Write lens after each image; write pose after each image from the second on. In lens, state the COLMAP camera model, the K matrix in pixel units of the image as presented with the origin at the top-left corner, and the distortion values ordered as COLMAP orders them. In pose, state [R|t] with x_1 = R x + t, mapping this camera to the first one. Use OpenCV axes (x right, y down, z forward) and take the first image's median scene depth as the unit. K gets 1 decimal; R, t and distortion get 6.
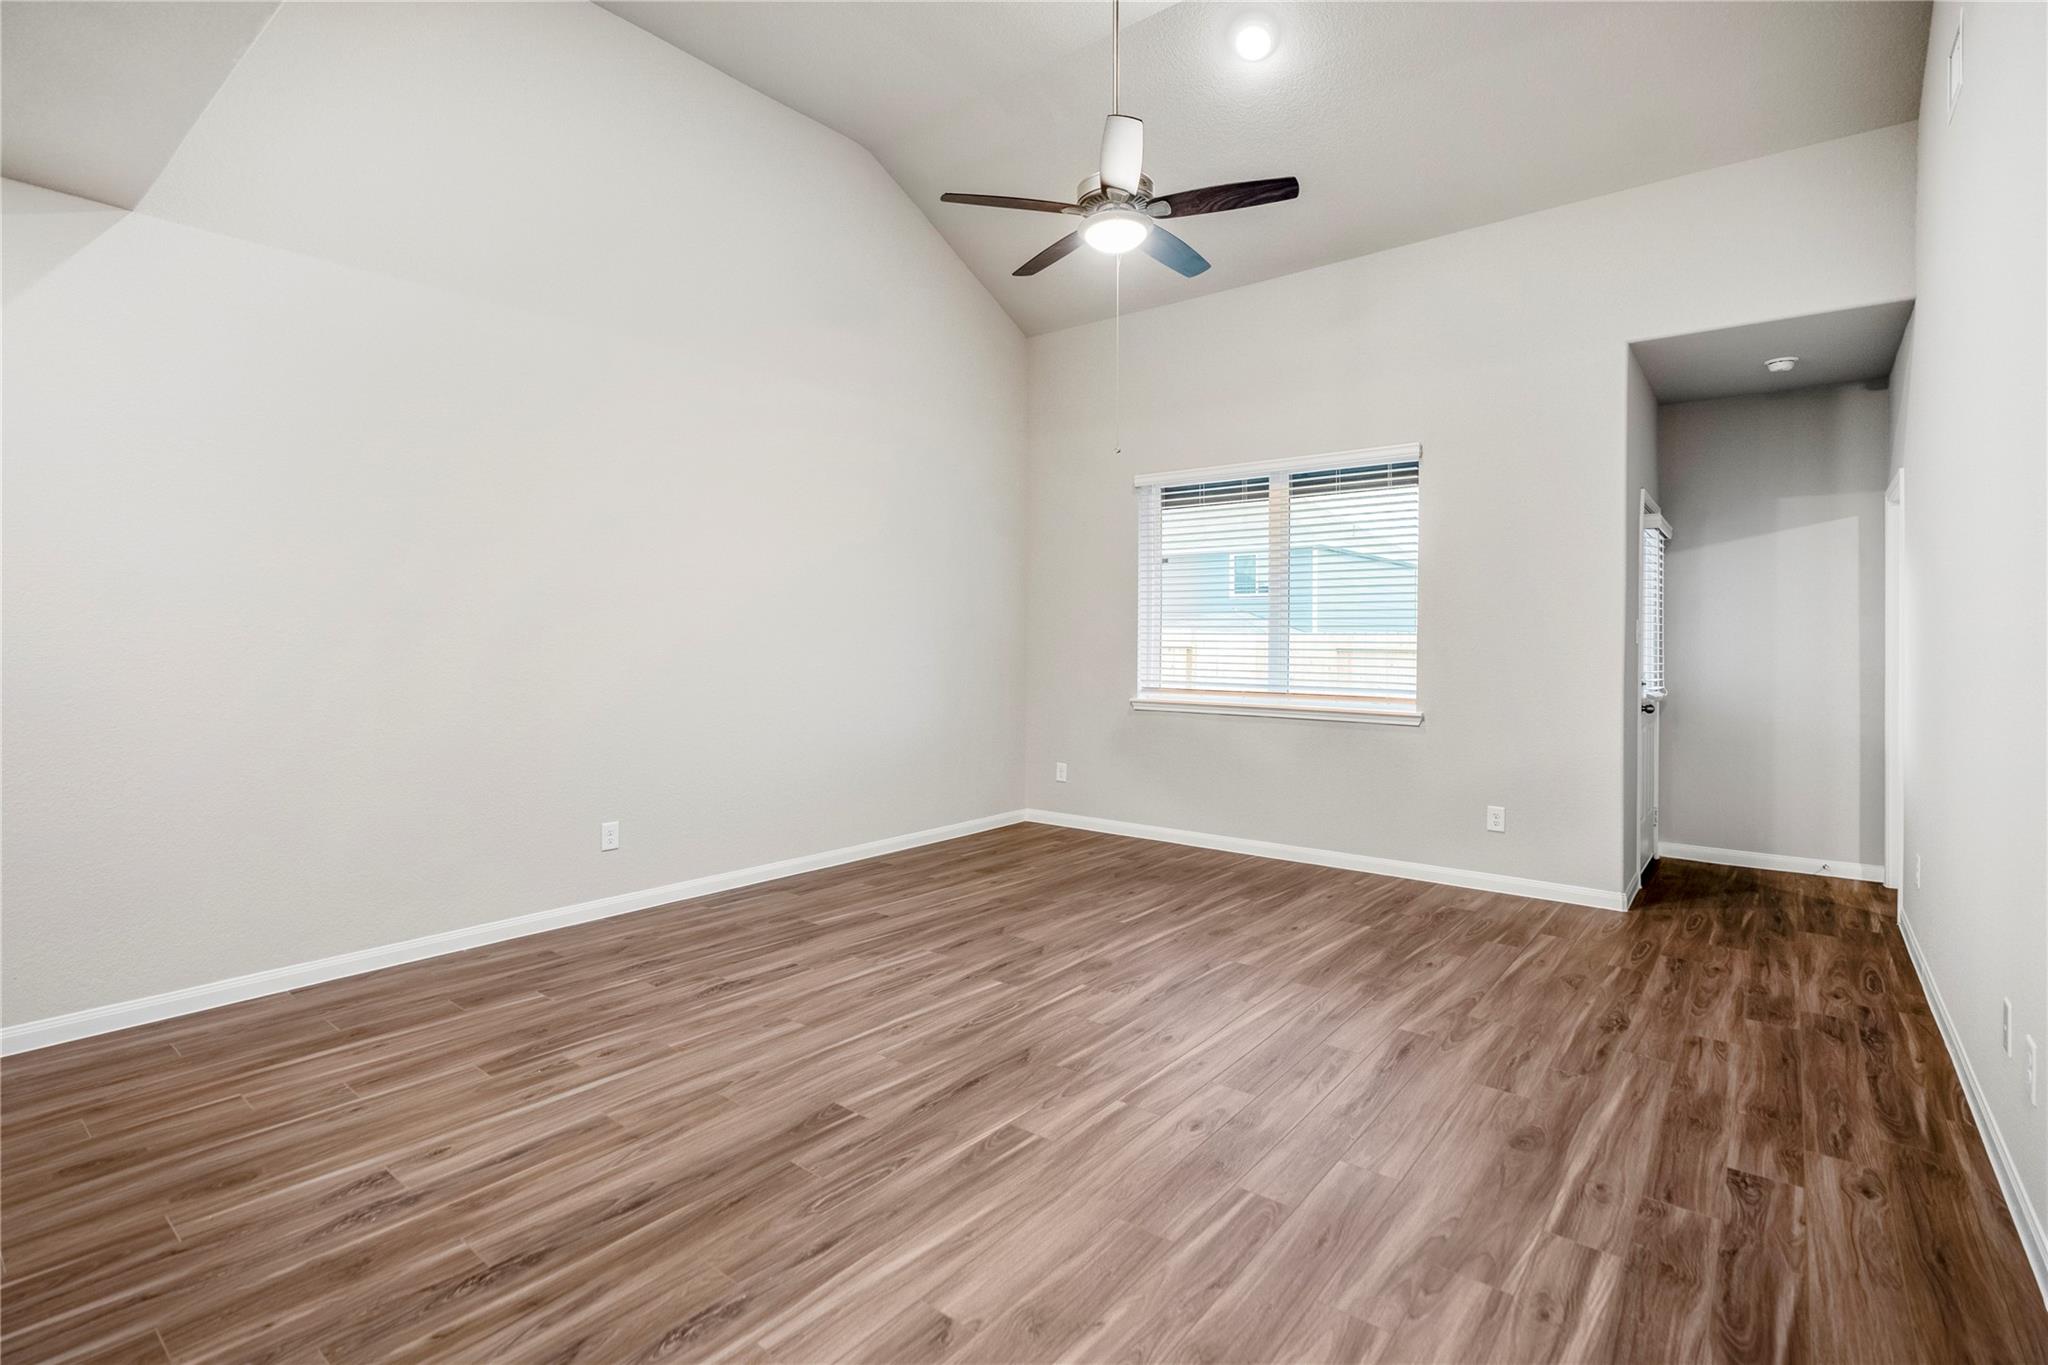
lens RADIAL K [[963.6, 0, 1023.0], [0, 963.6, 647.6], [0, 0, 1]] dist [-0.003744, 0.000912]
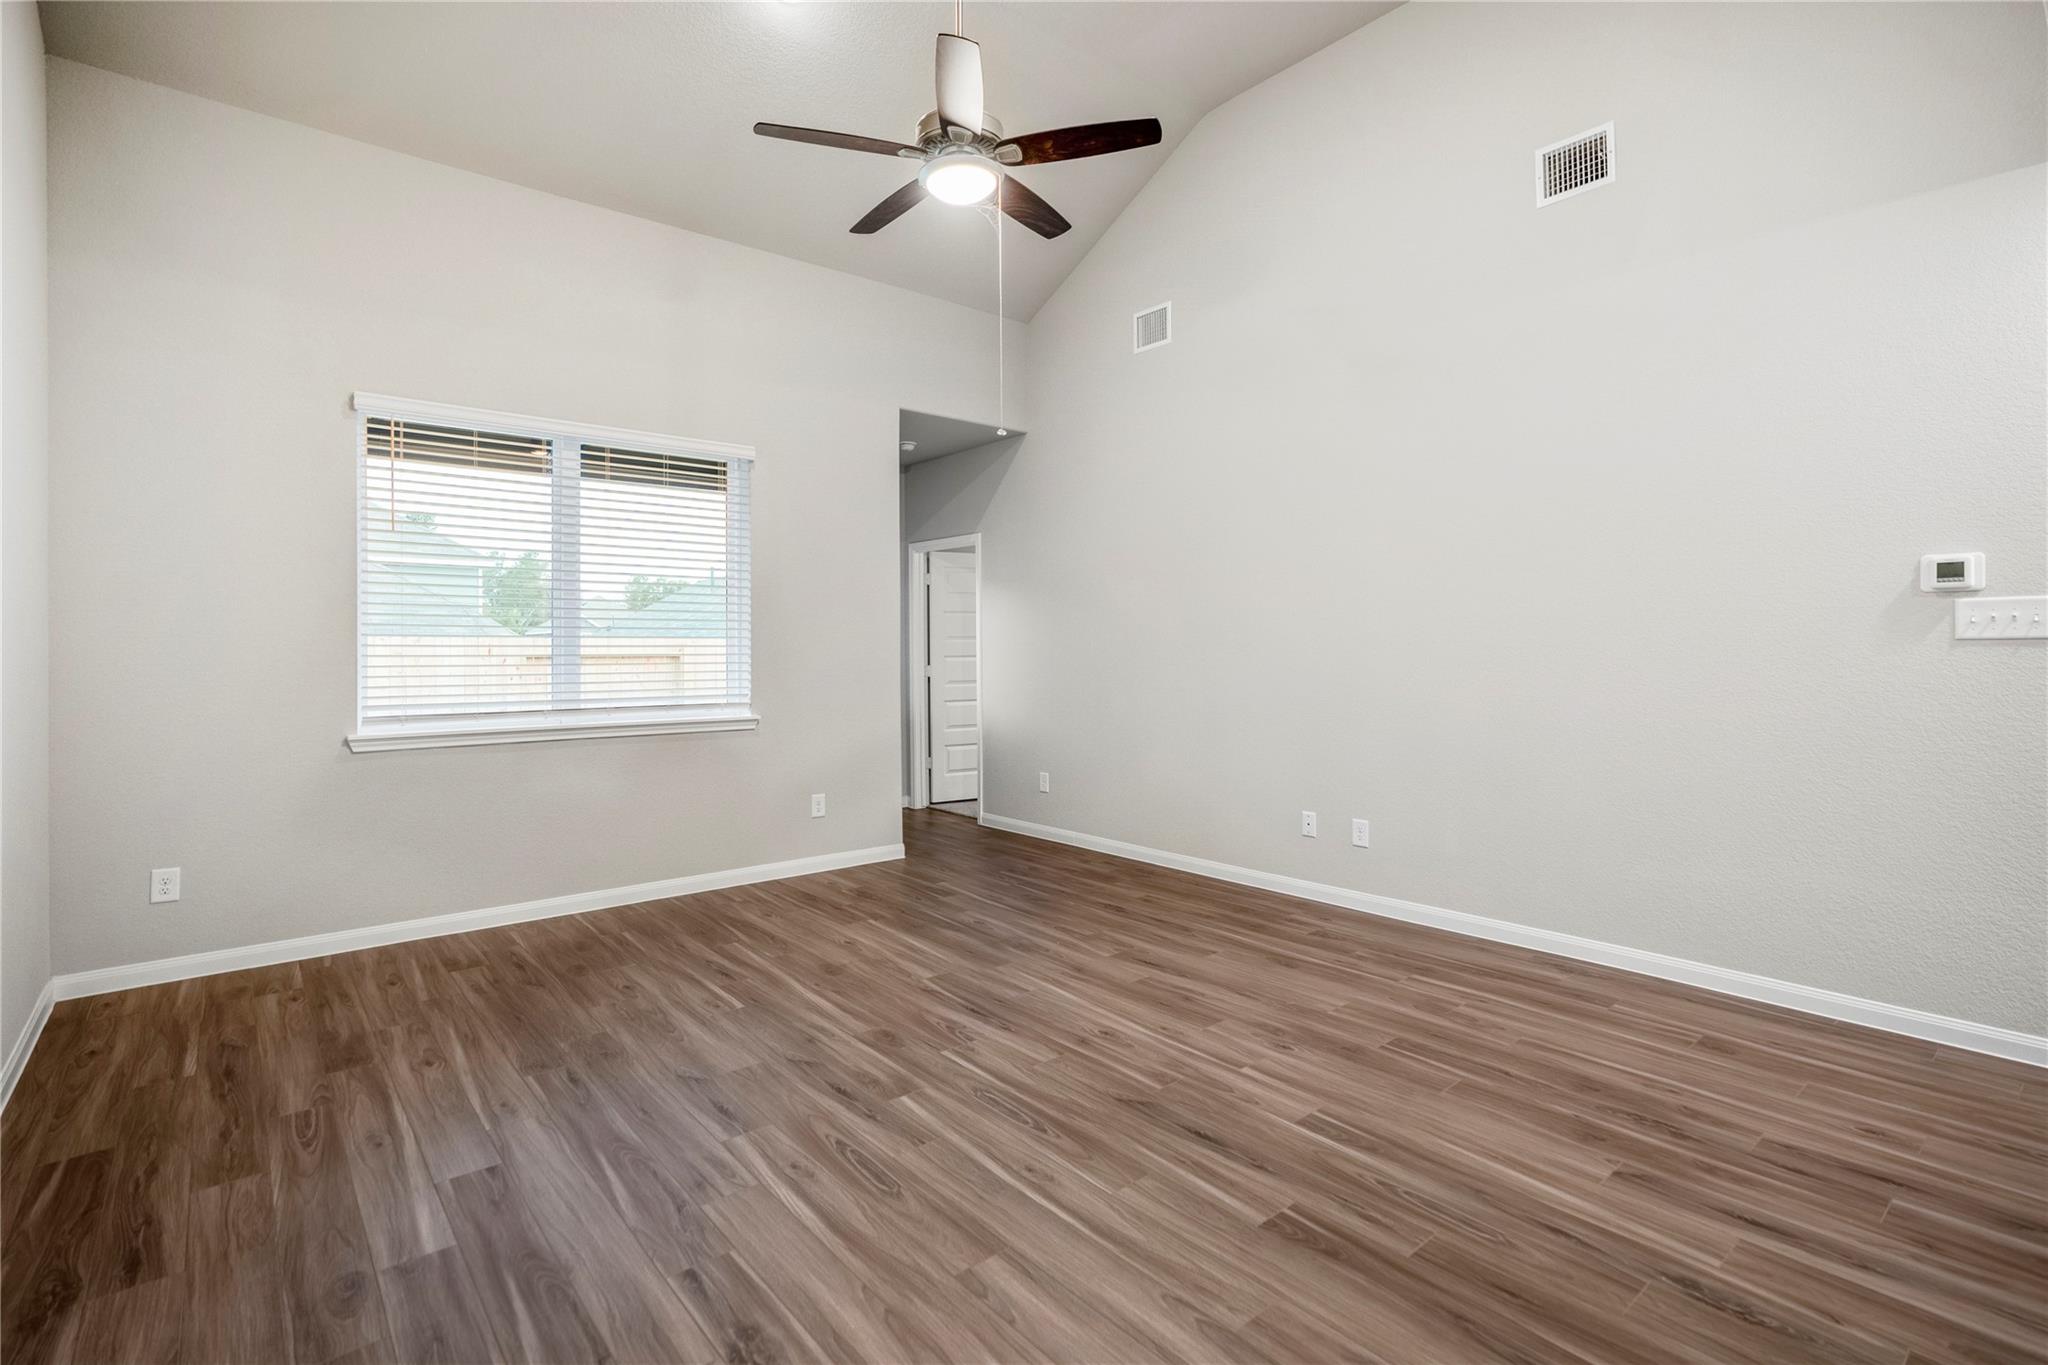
lens RADIAL K [[963.6, 0, 1023.0], [0, 963.6, 647.6], [0, 0, 1]] dist [-0.003744, 0.000912]
pose [[0.198360, -0.004710, 0.980118, -0.743131], [0.013074, 0.999912, 0.002159, -0.002446], [-0.980042, 0.012386, 0.198404, 0.761481]]
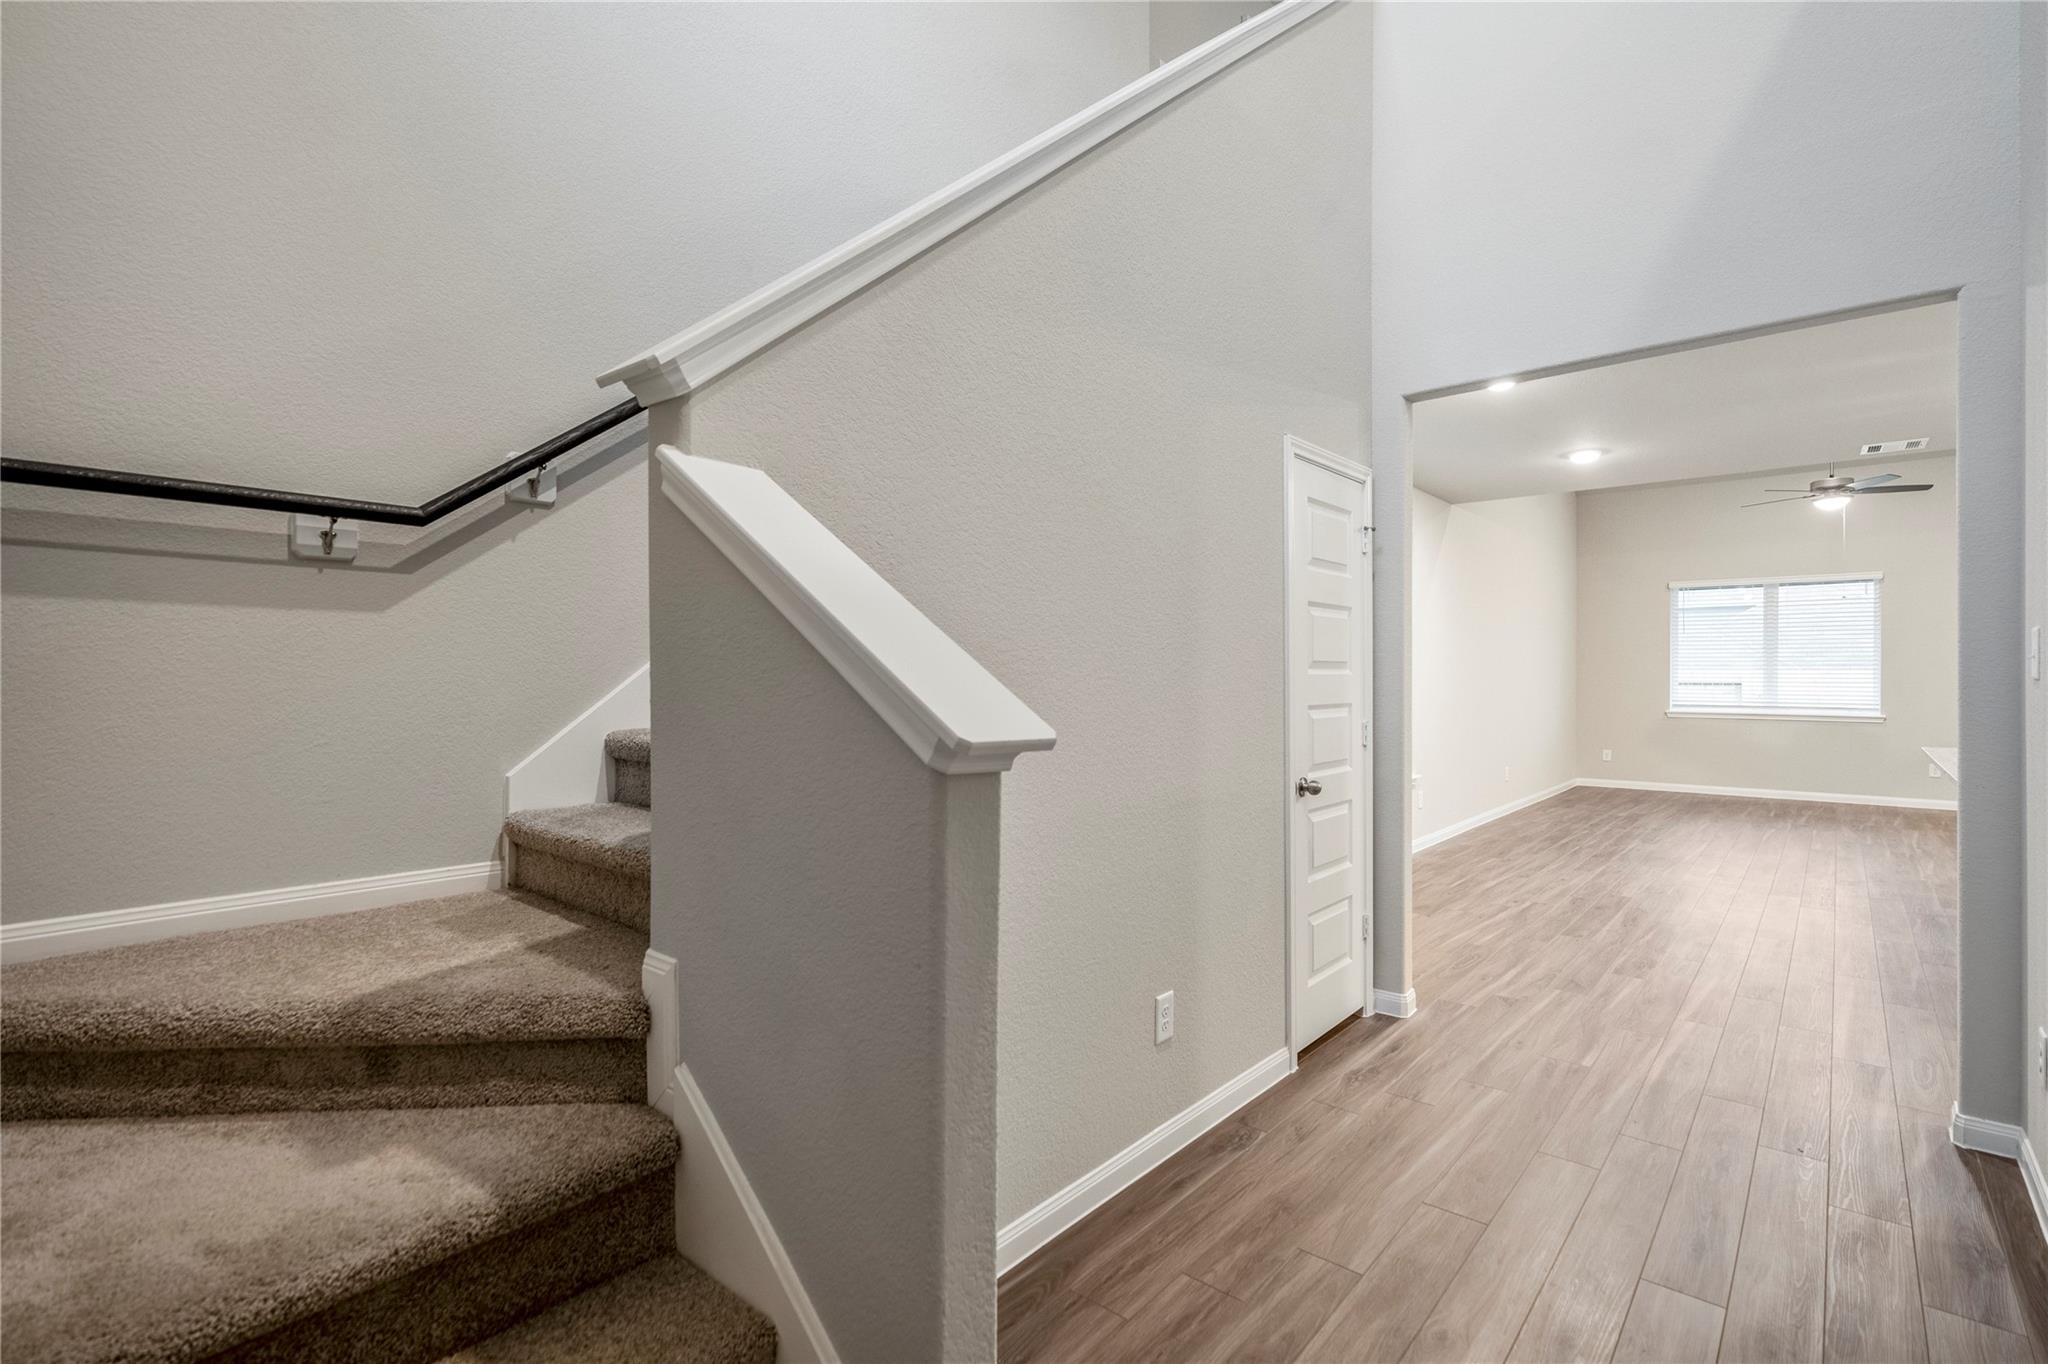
lens RADIAL K [[958.9, 0, 1024.0], [0, 958.9, 682.0], [0, 0, 1]] dist [0.003308, 0.000637]
pose [[0.999598, -0.001898, -0.028286, -1.734508], [0.001831, 0.999995, -0.002400, 0.005301], [0.028291, 0.002347, 0.999597, -1.322331]]
